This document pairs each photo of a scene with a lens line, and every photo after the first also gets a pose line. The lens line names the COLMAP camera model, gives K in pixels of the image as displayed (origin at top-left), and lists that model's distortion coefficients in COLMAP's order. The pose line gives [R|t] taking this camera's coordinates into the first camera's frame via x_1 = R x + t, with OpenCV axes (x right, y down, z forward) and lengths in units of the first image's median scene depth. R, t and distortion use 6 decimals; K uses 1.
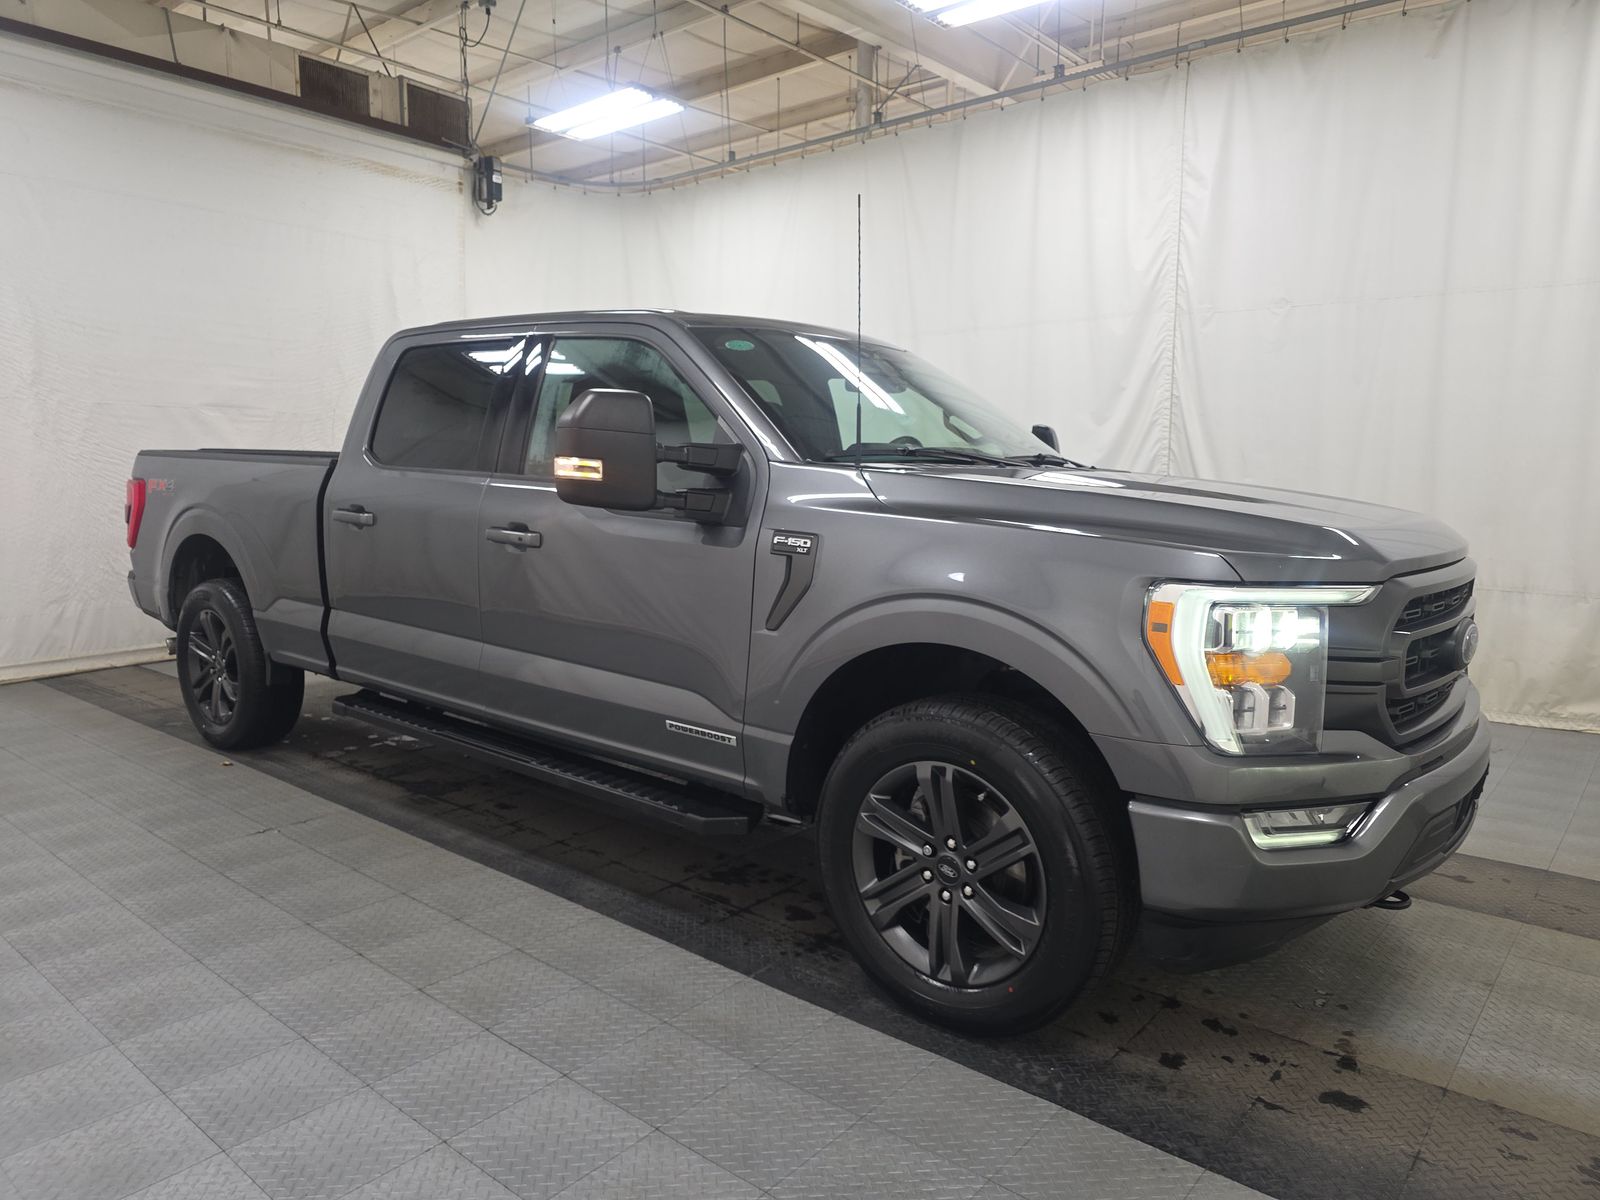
lens RADIAL K [[1079.4, 0, 792.9], [0, 1079.4, 608.4], [0, 0, 1]] dist [0.039674, -0.034111]
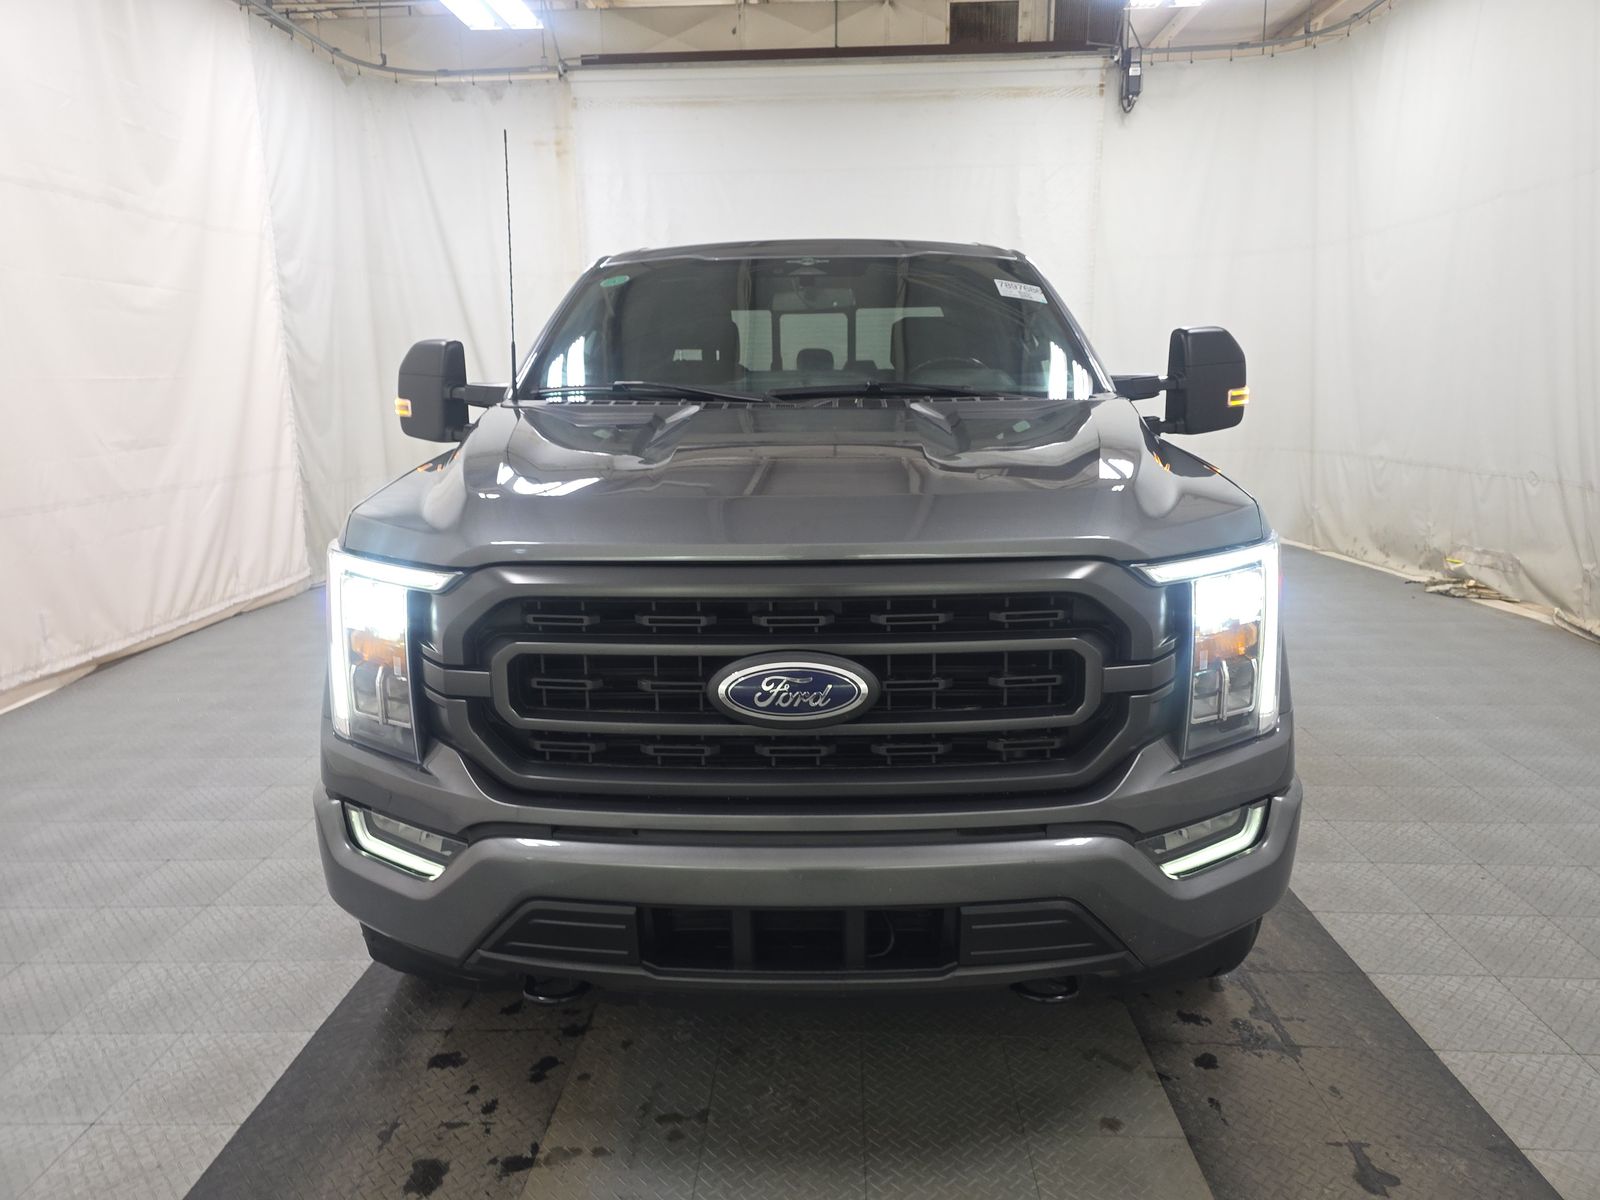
lens RADIAL K [[1079.4, 0, 793.5], [0, 1079.4, 586.9], [0, 0, 1]] dist [0.039674, -0.034111]
pose [[0.609570, 0.128999, -0.782166, 0.377667], [-0.077345, 0.991642, 0.103269, -0.031480], [0.788950, -0.002453, 0.614452, 0.210866]]
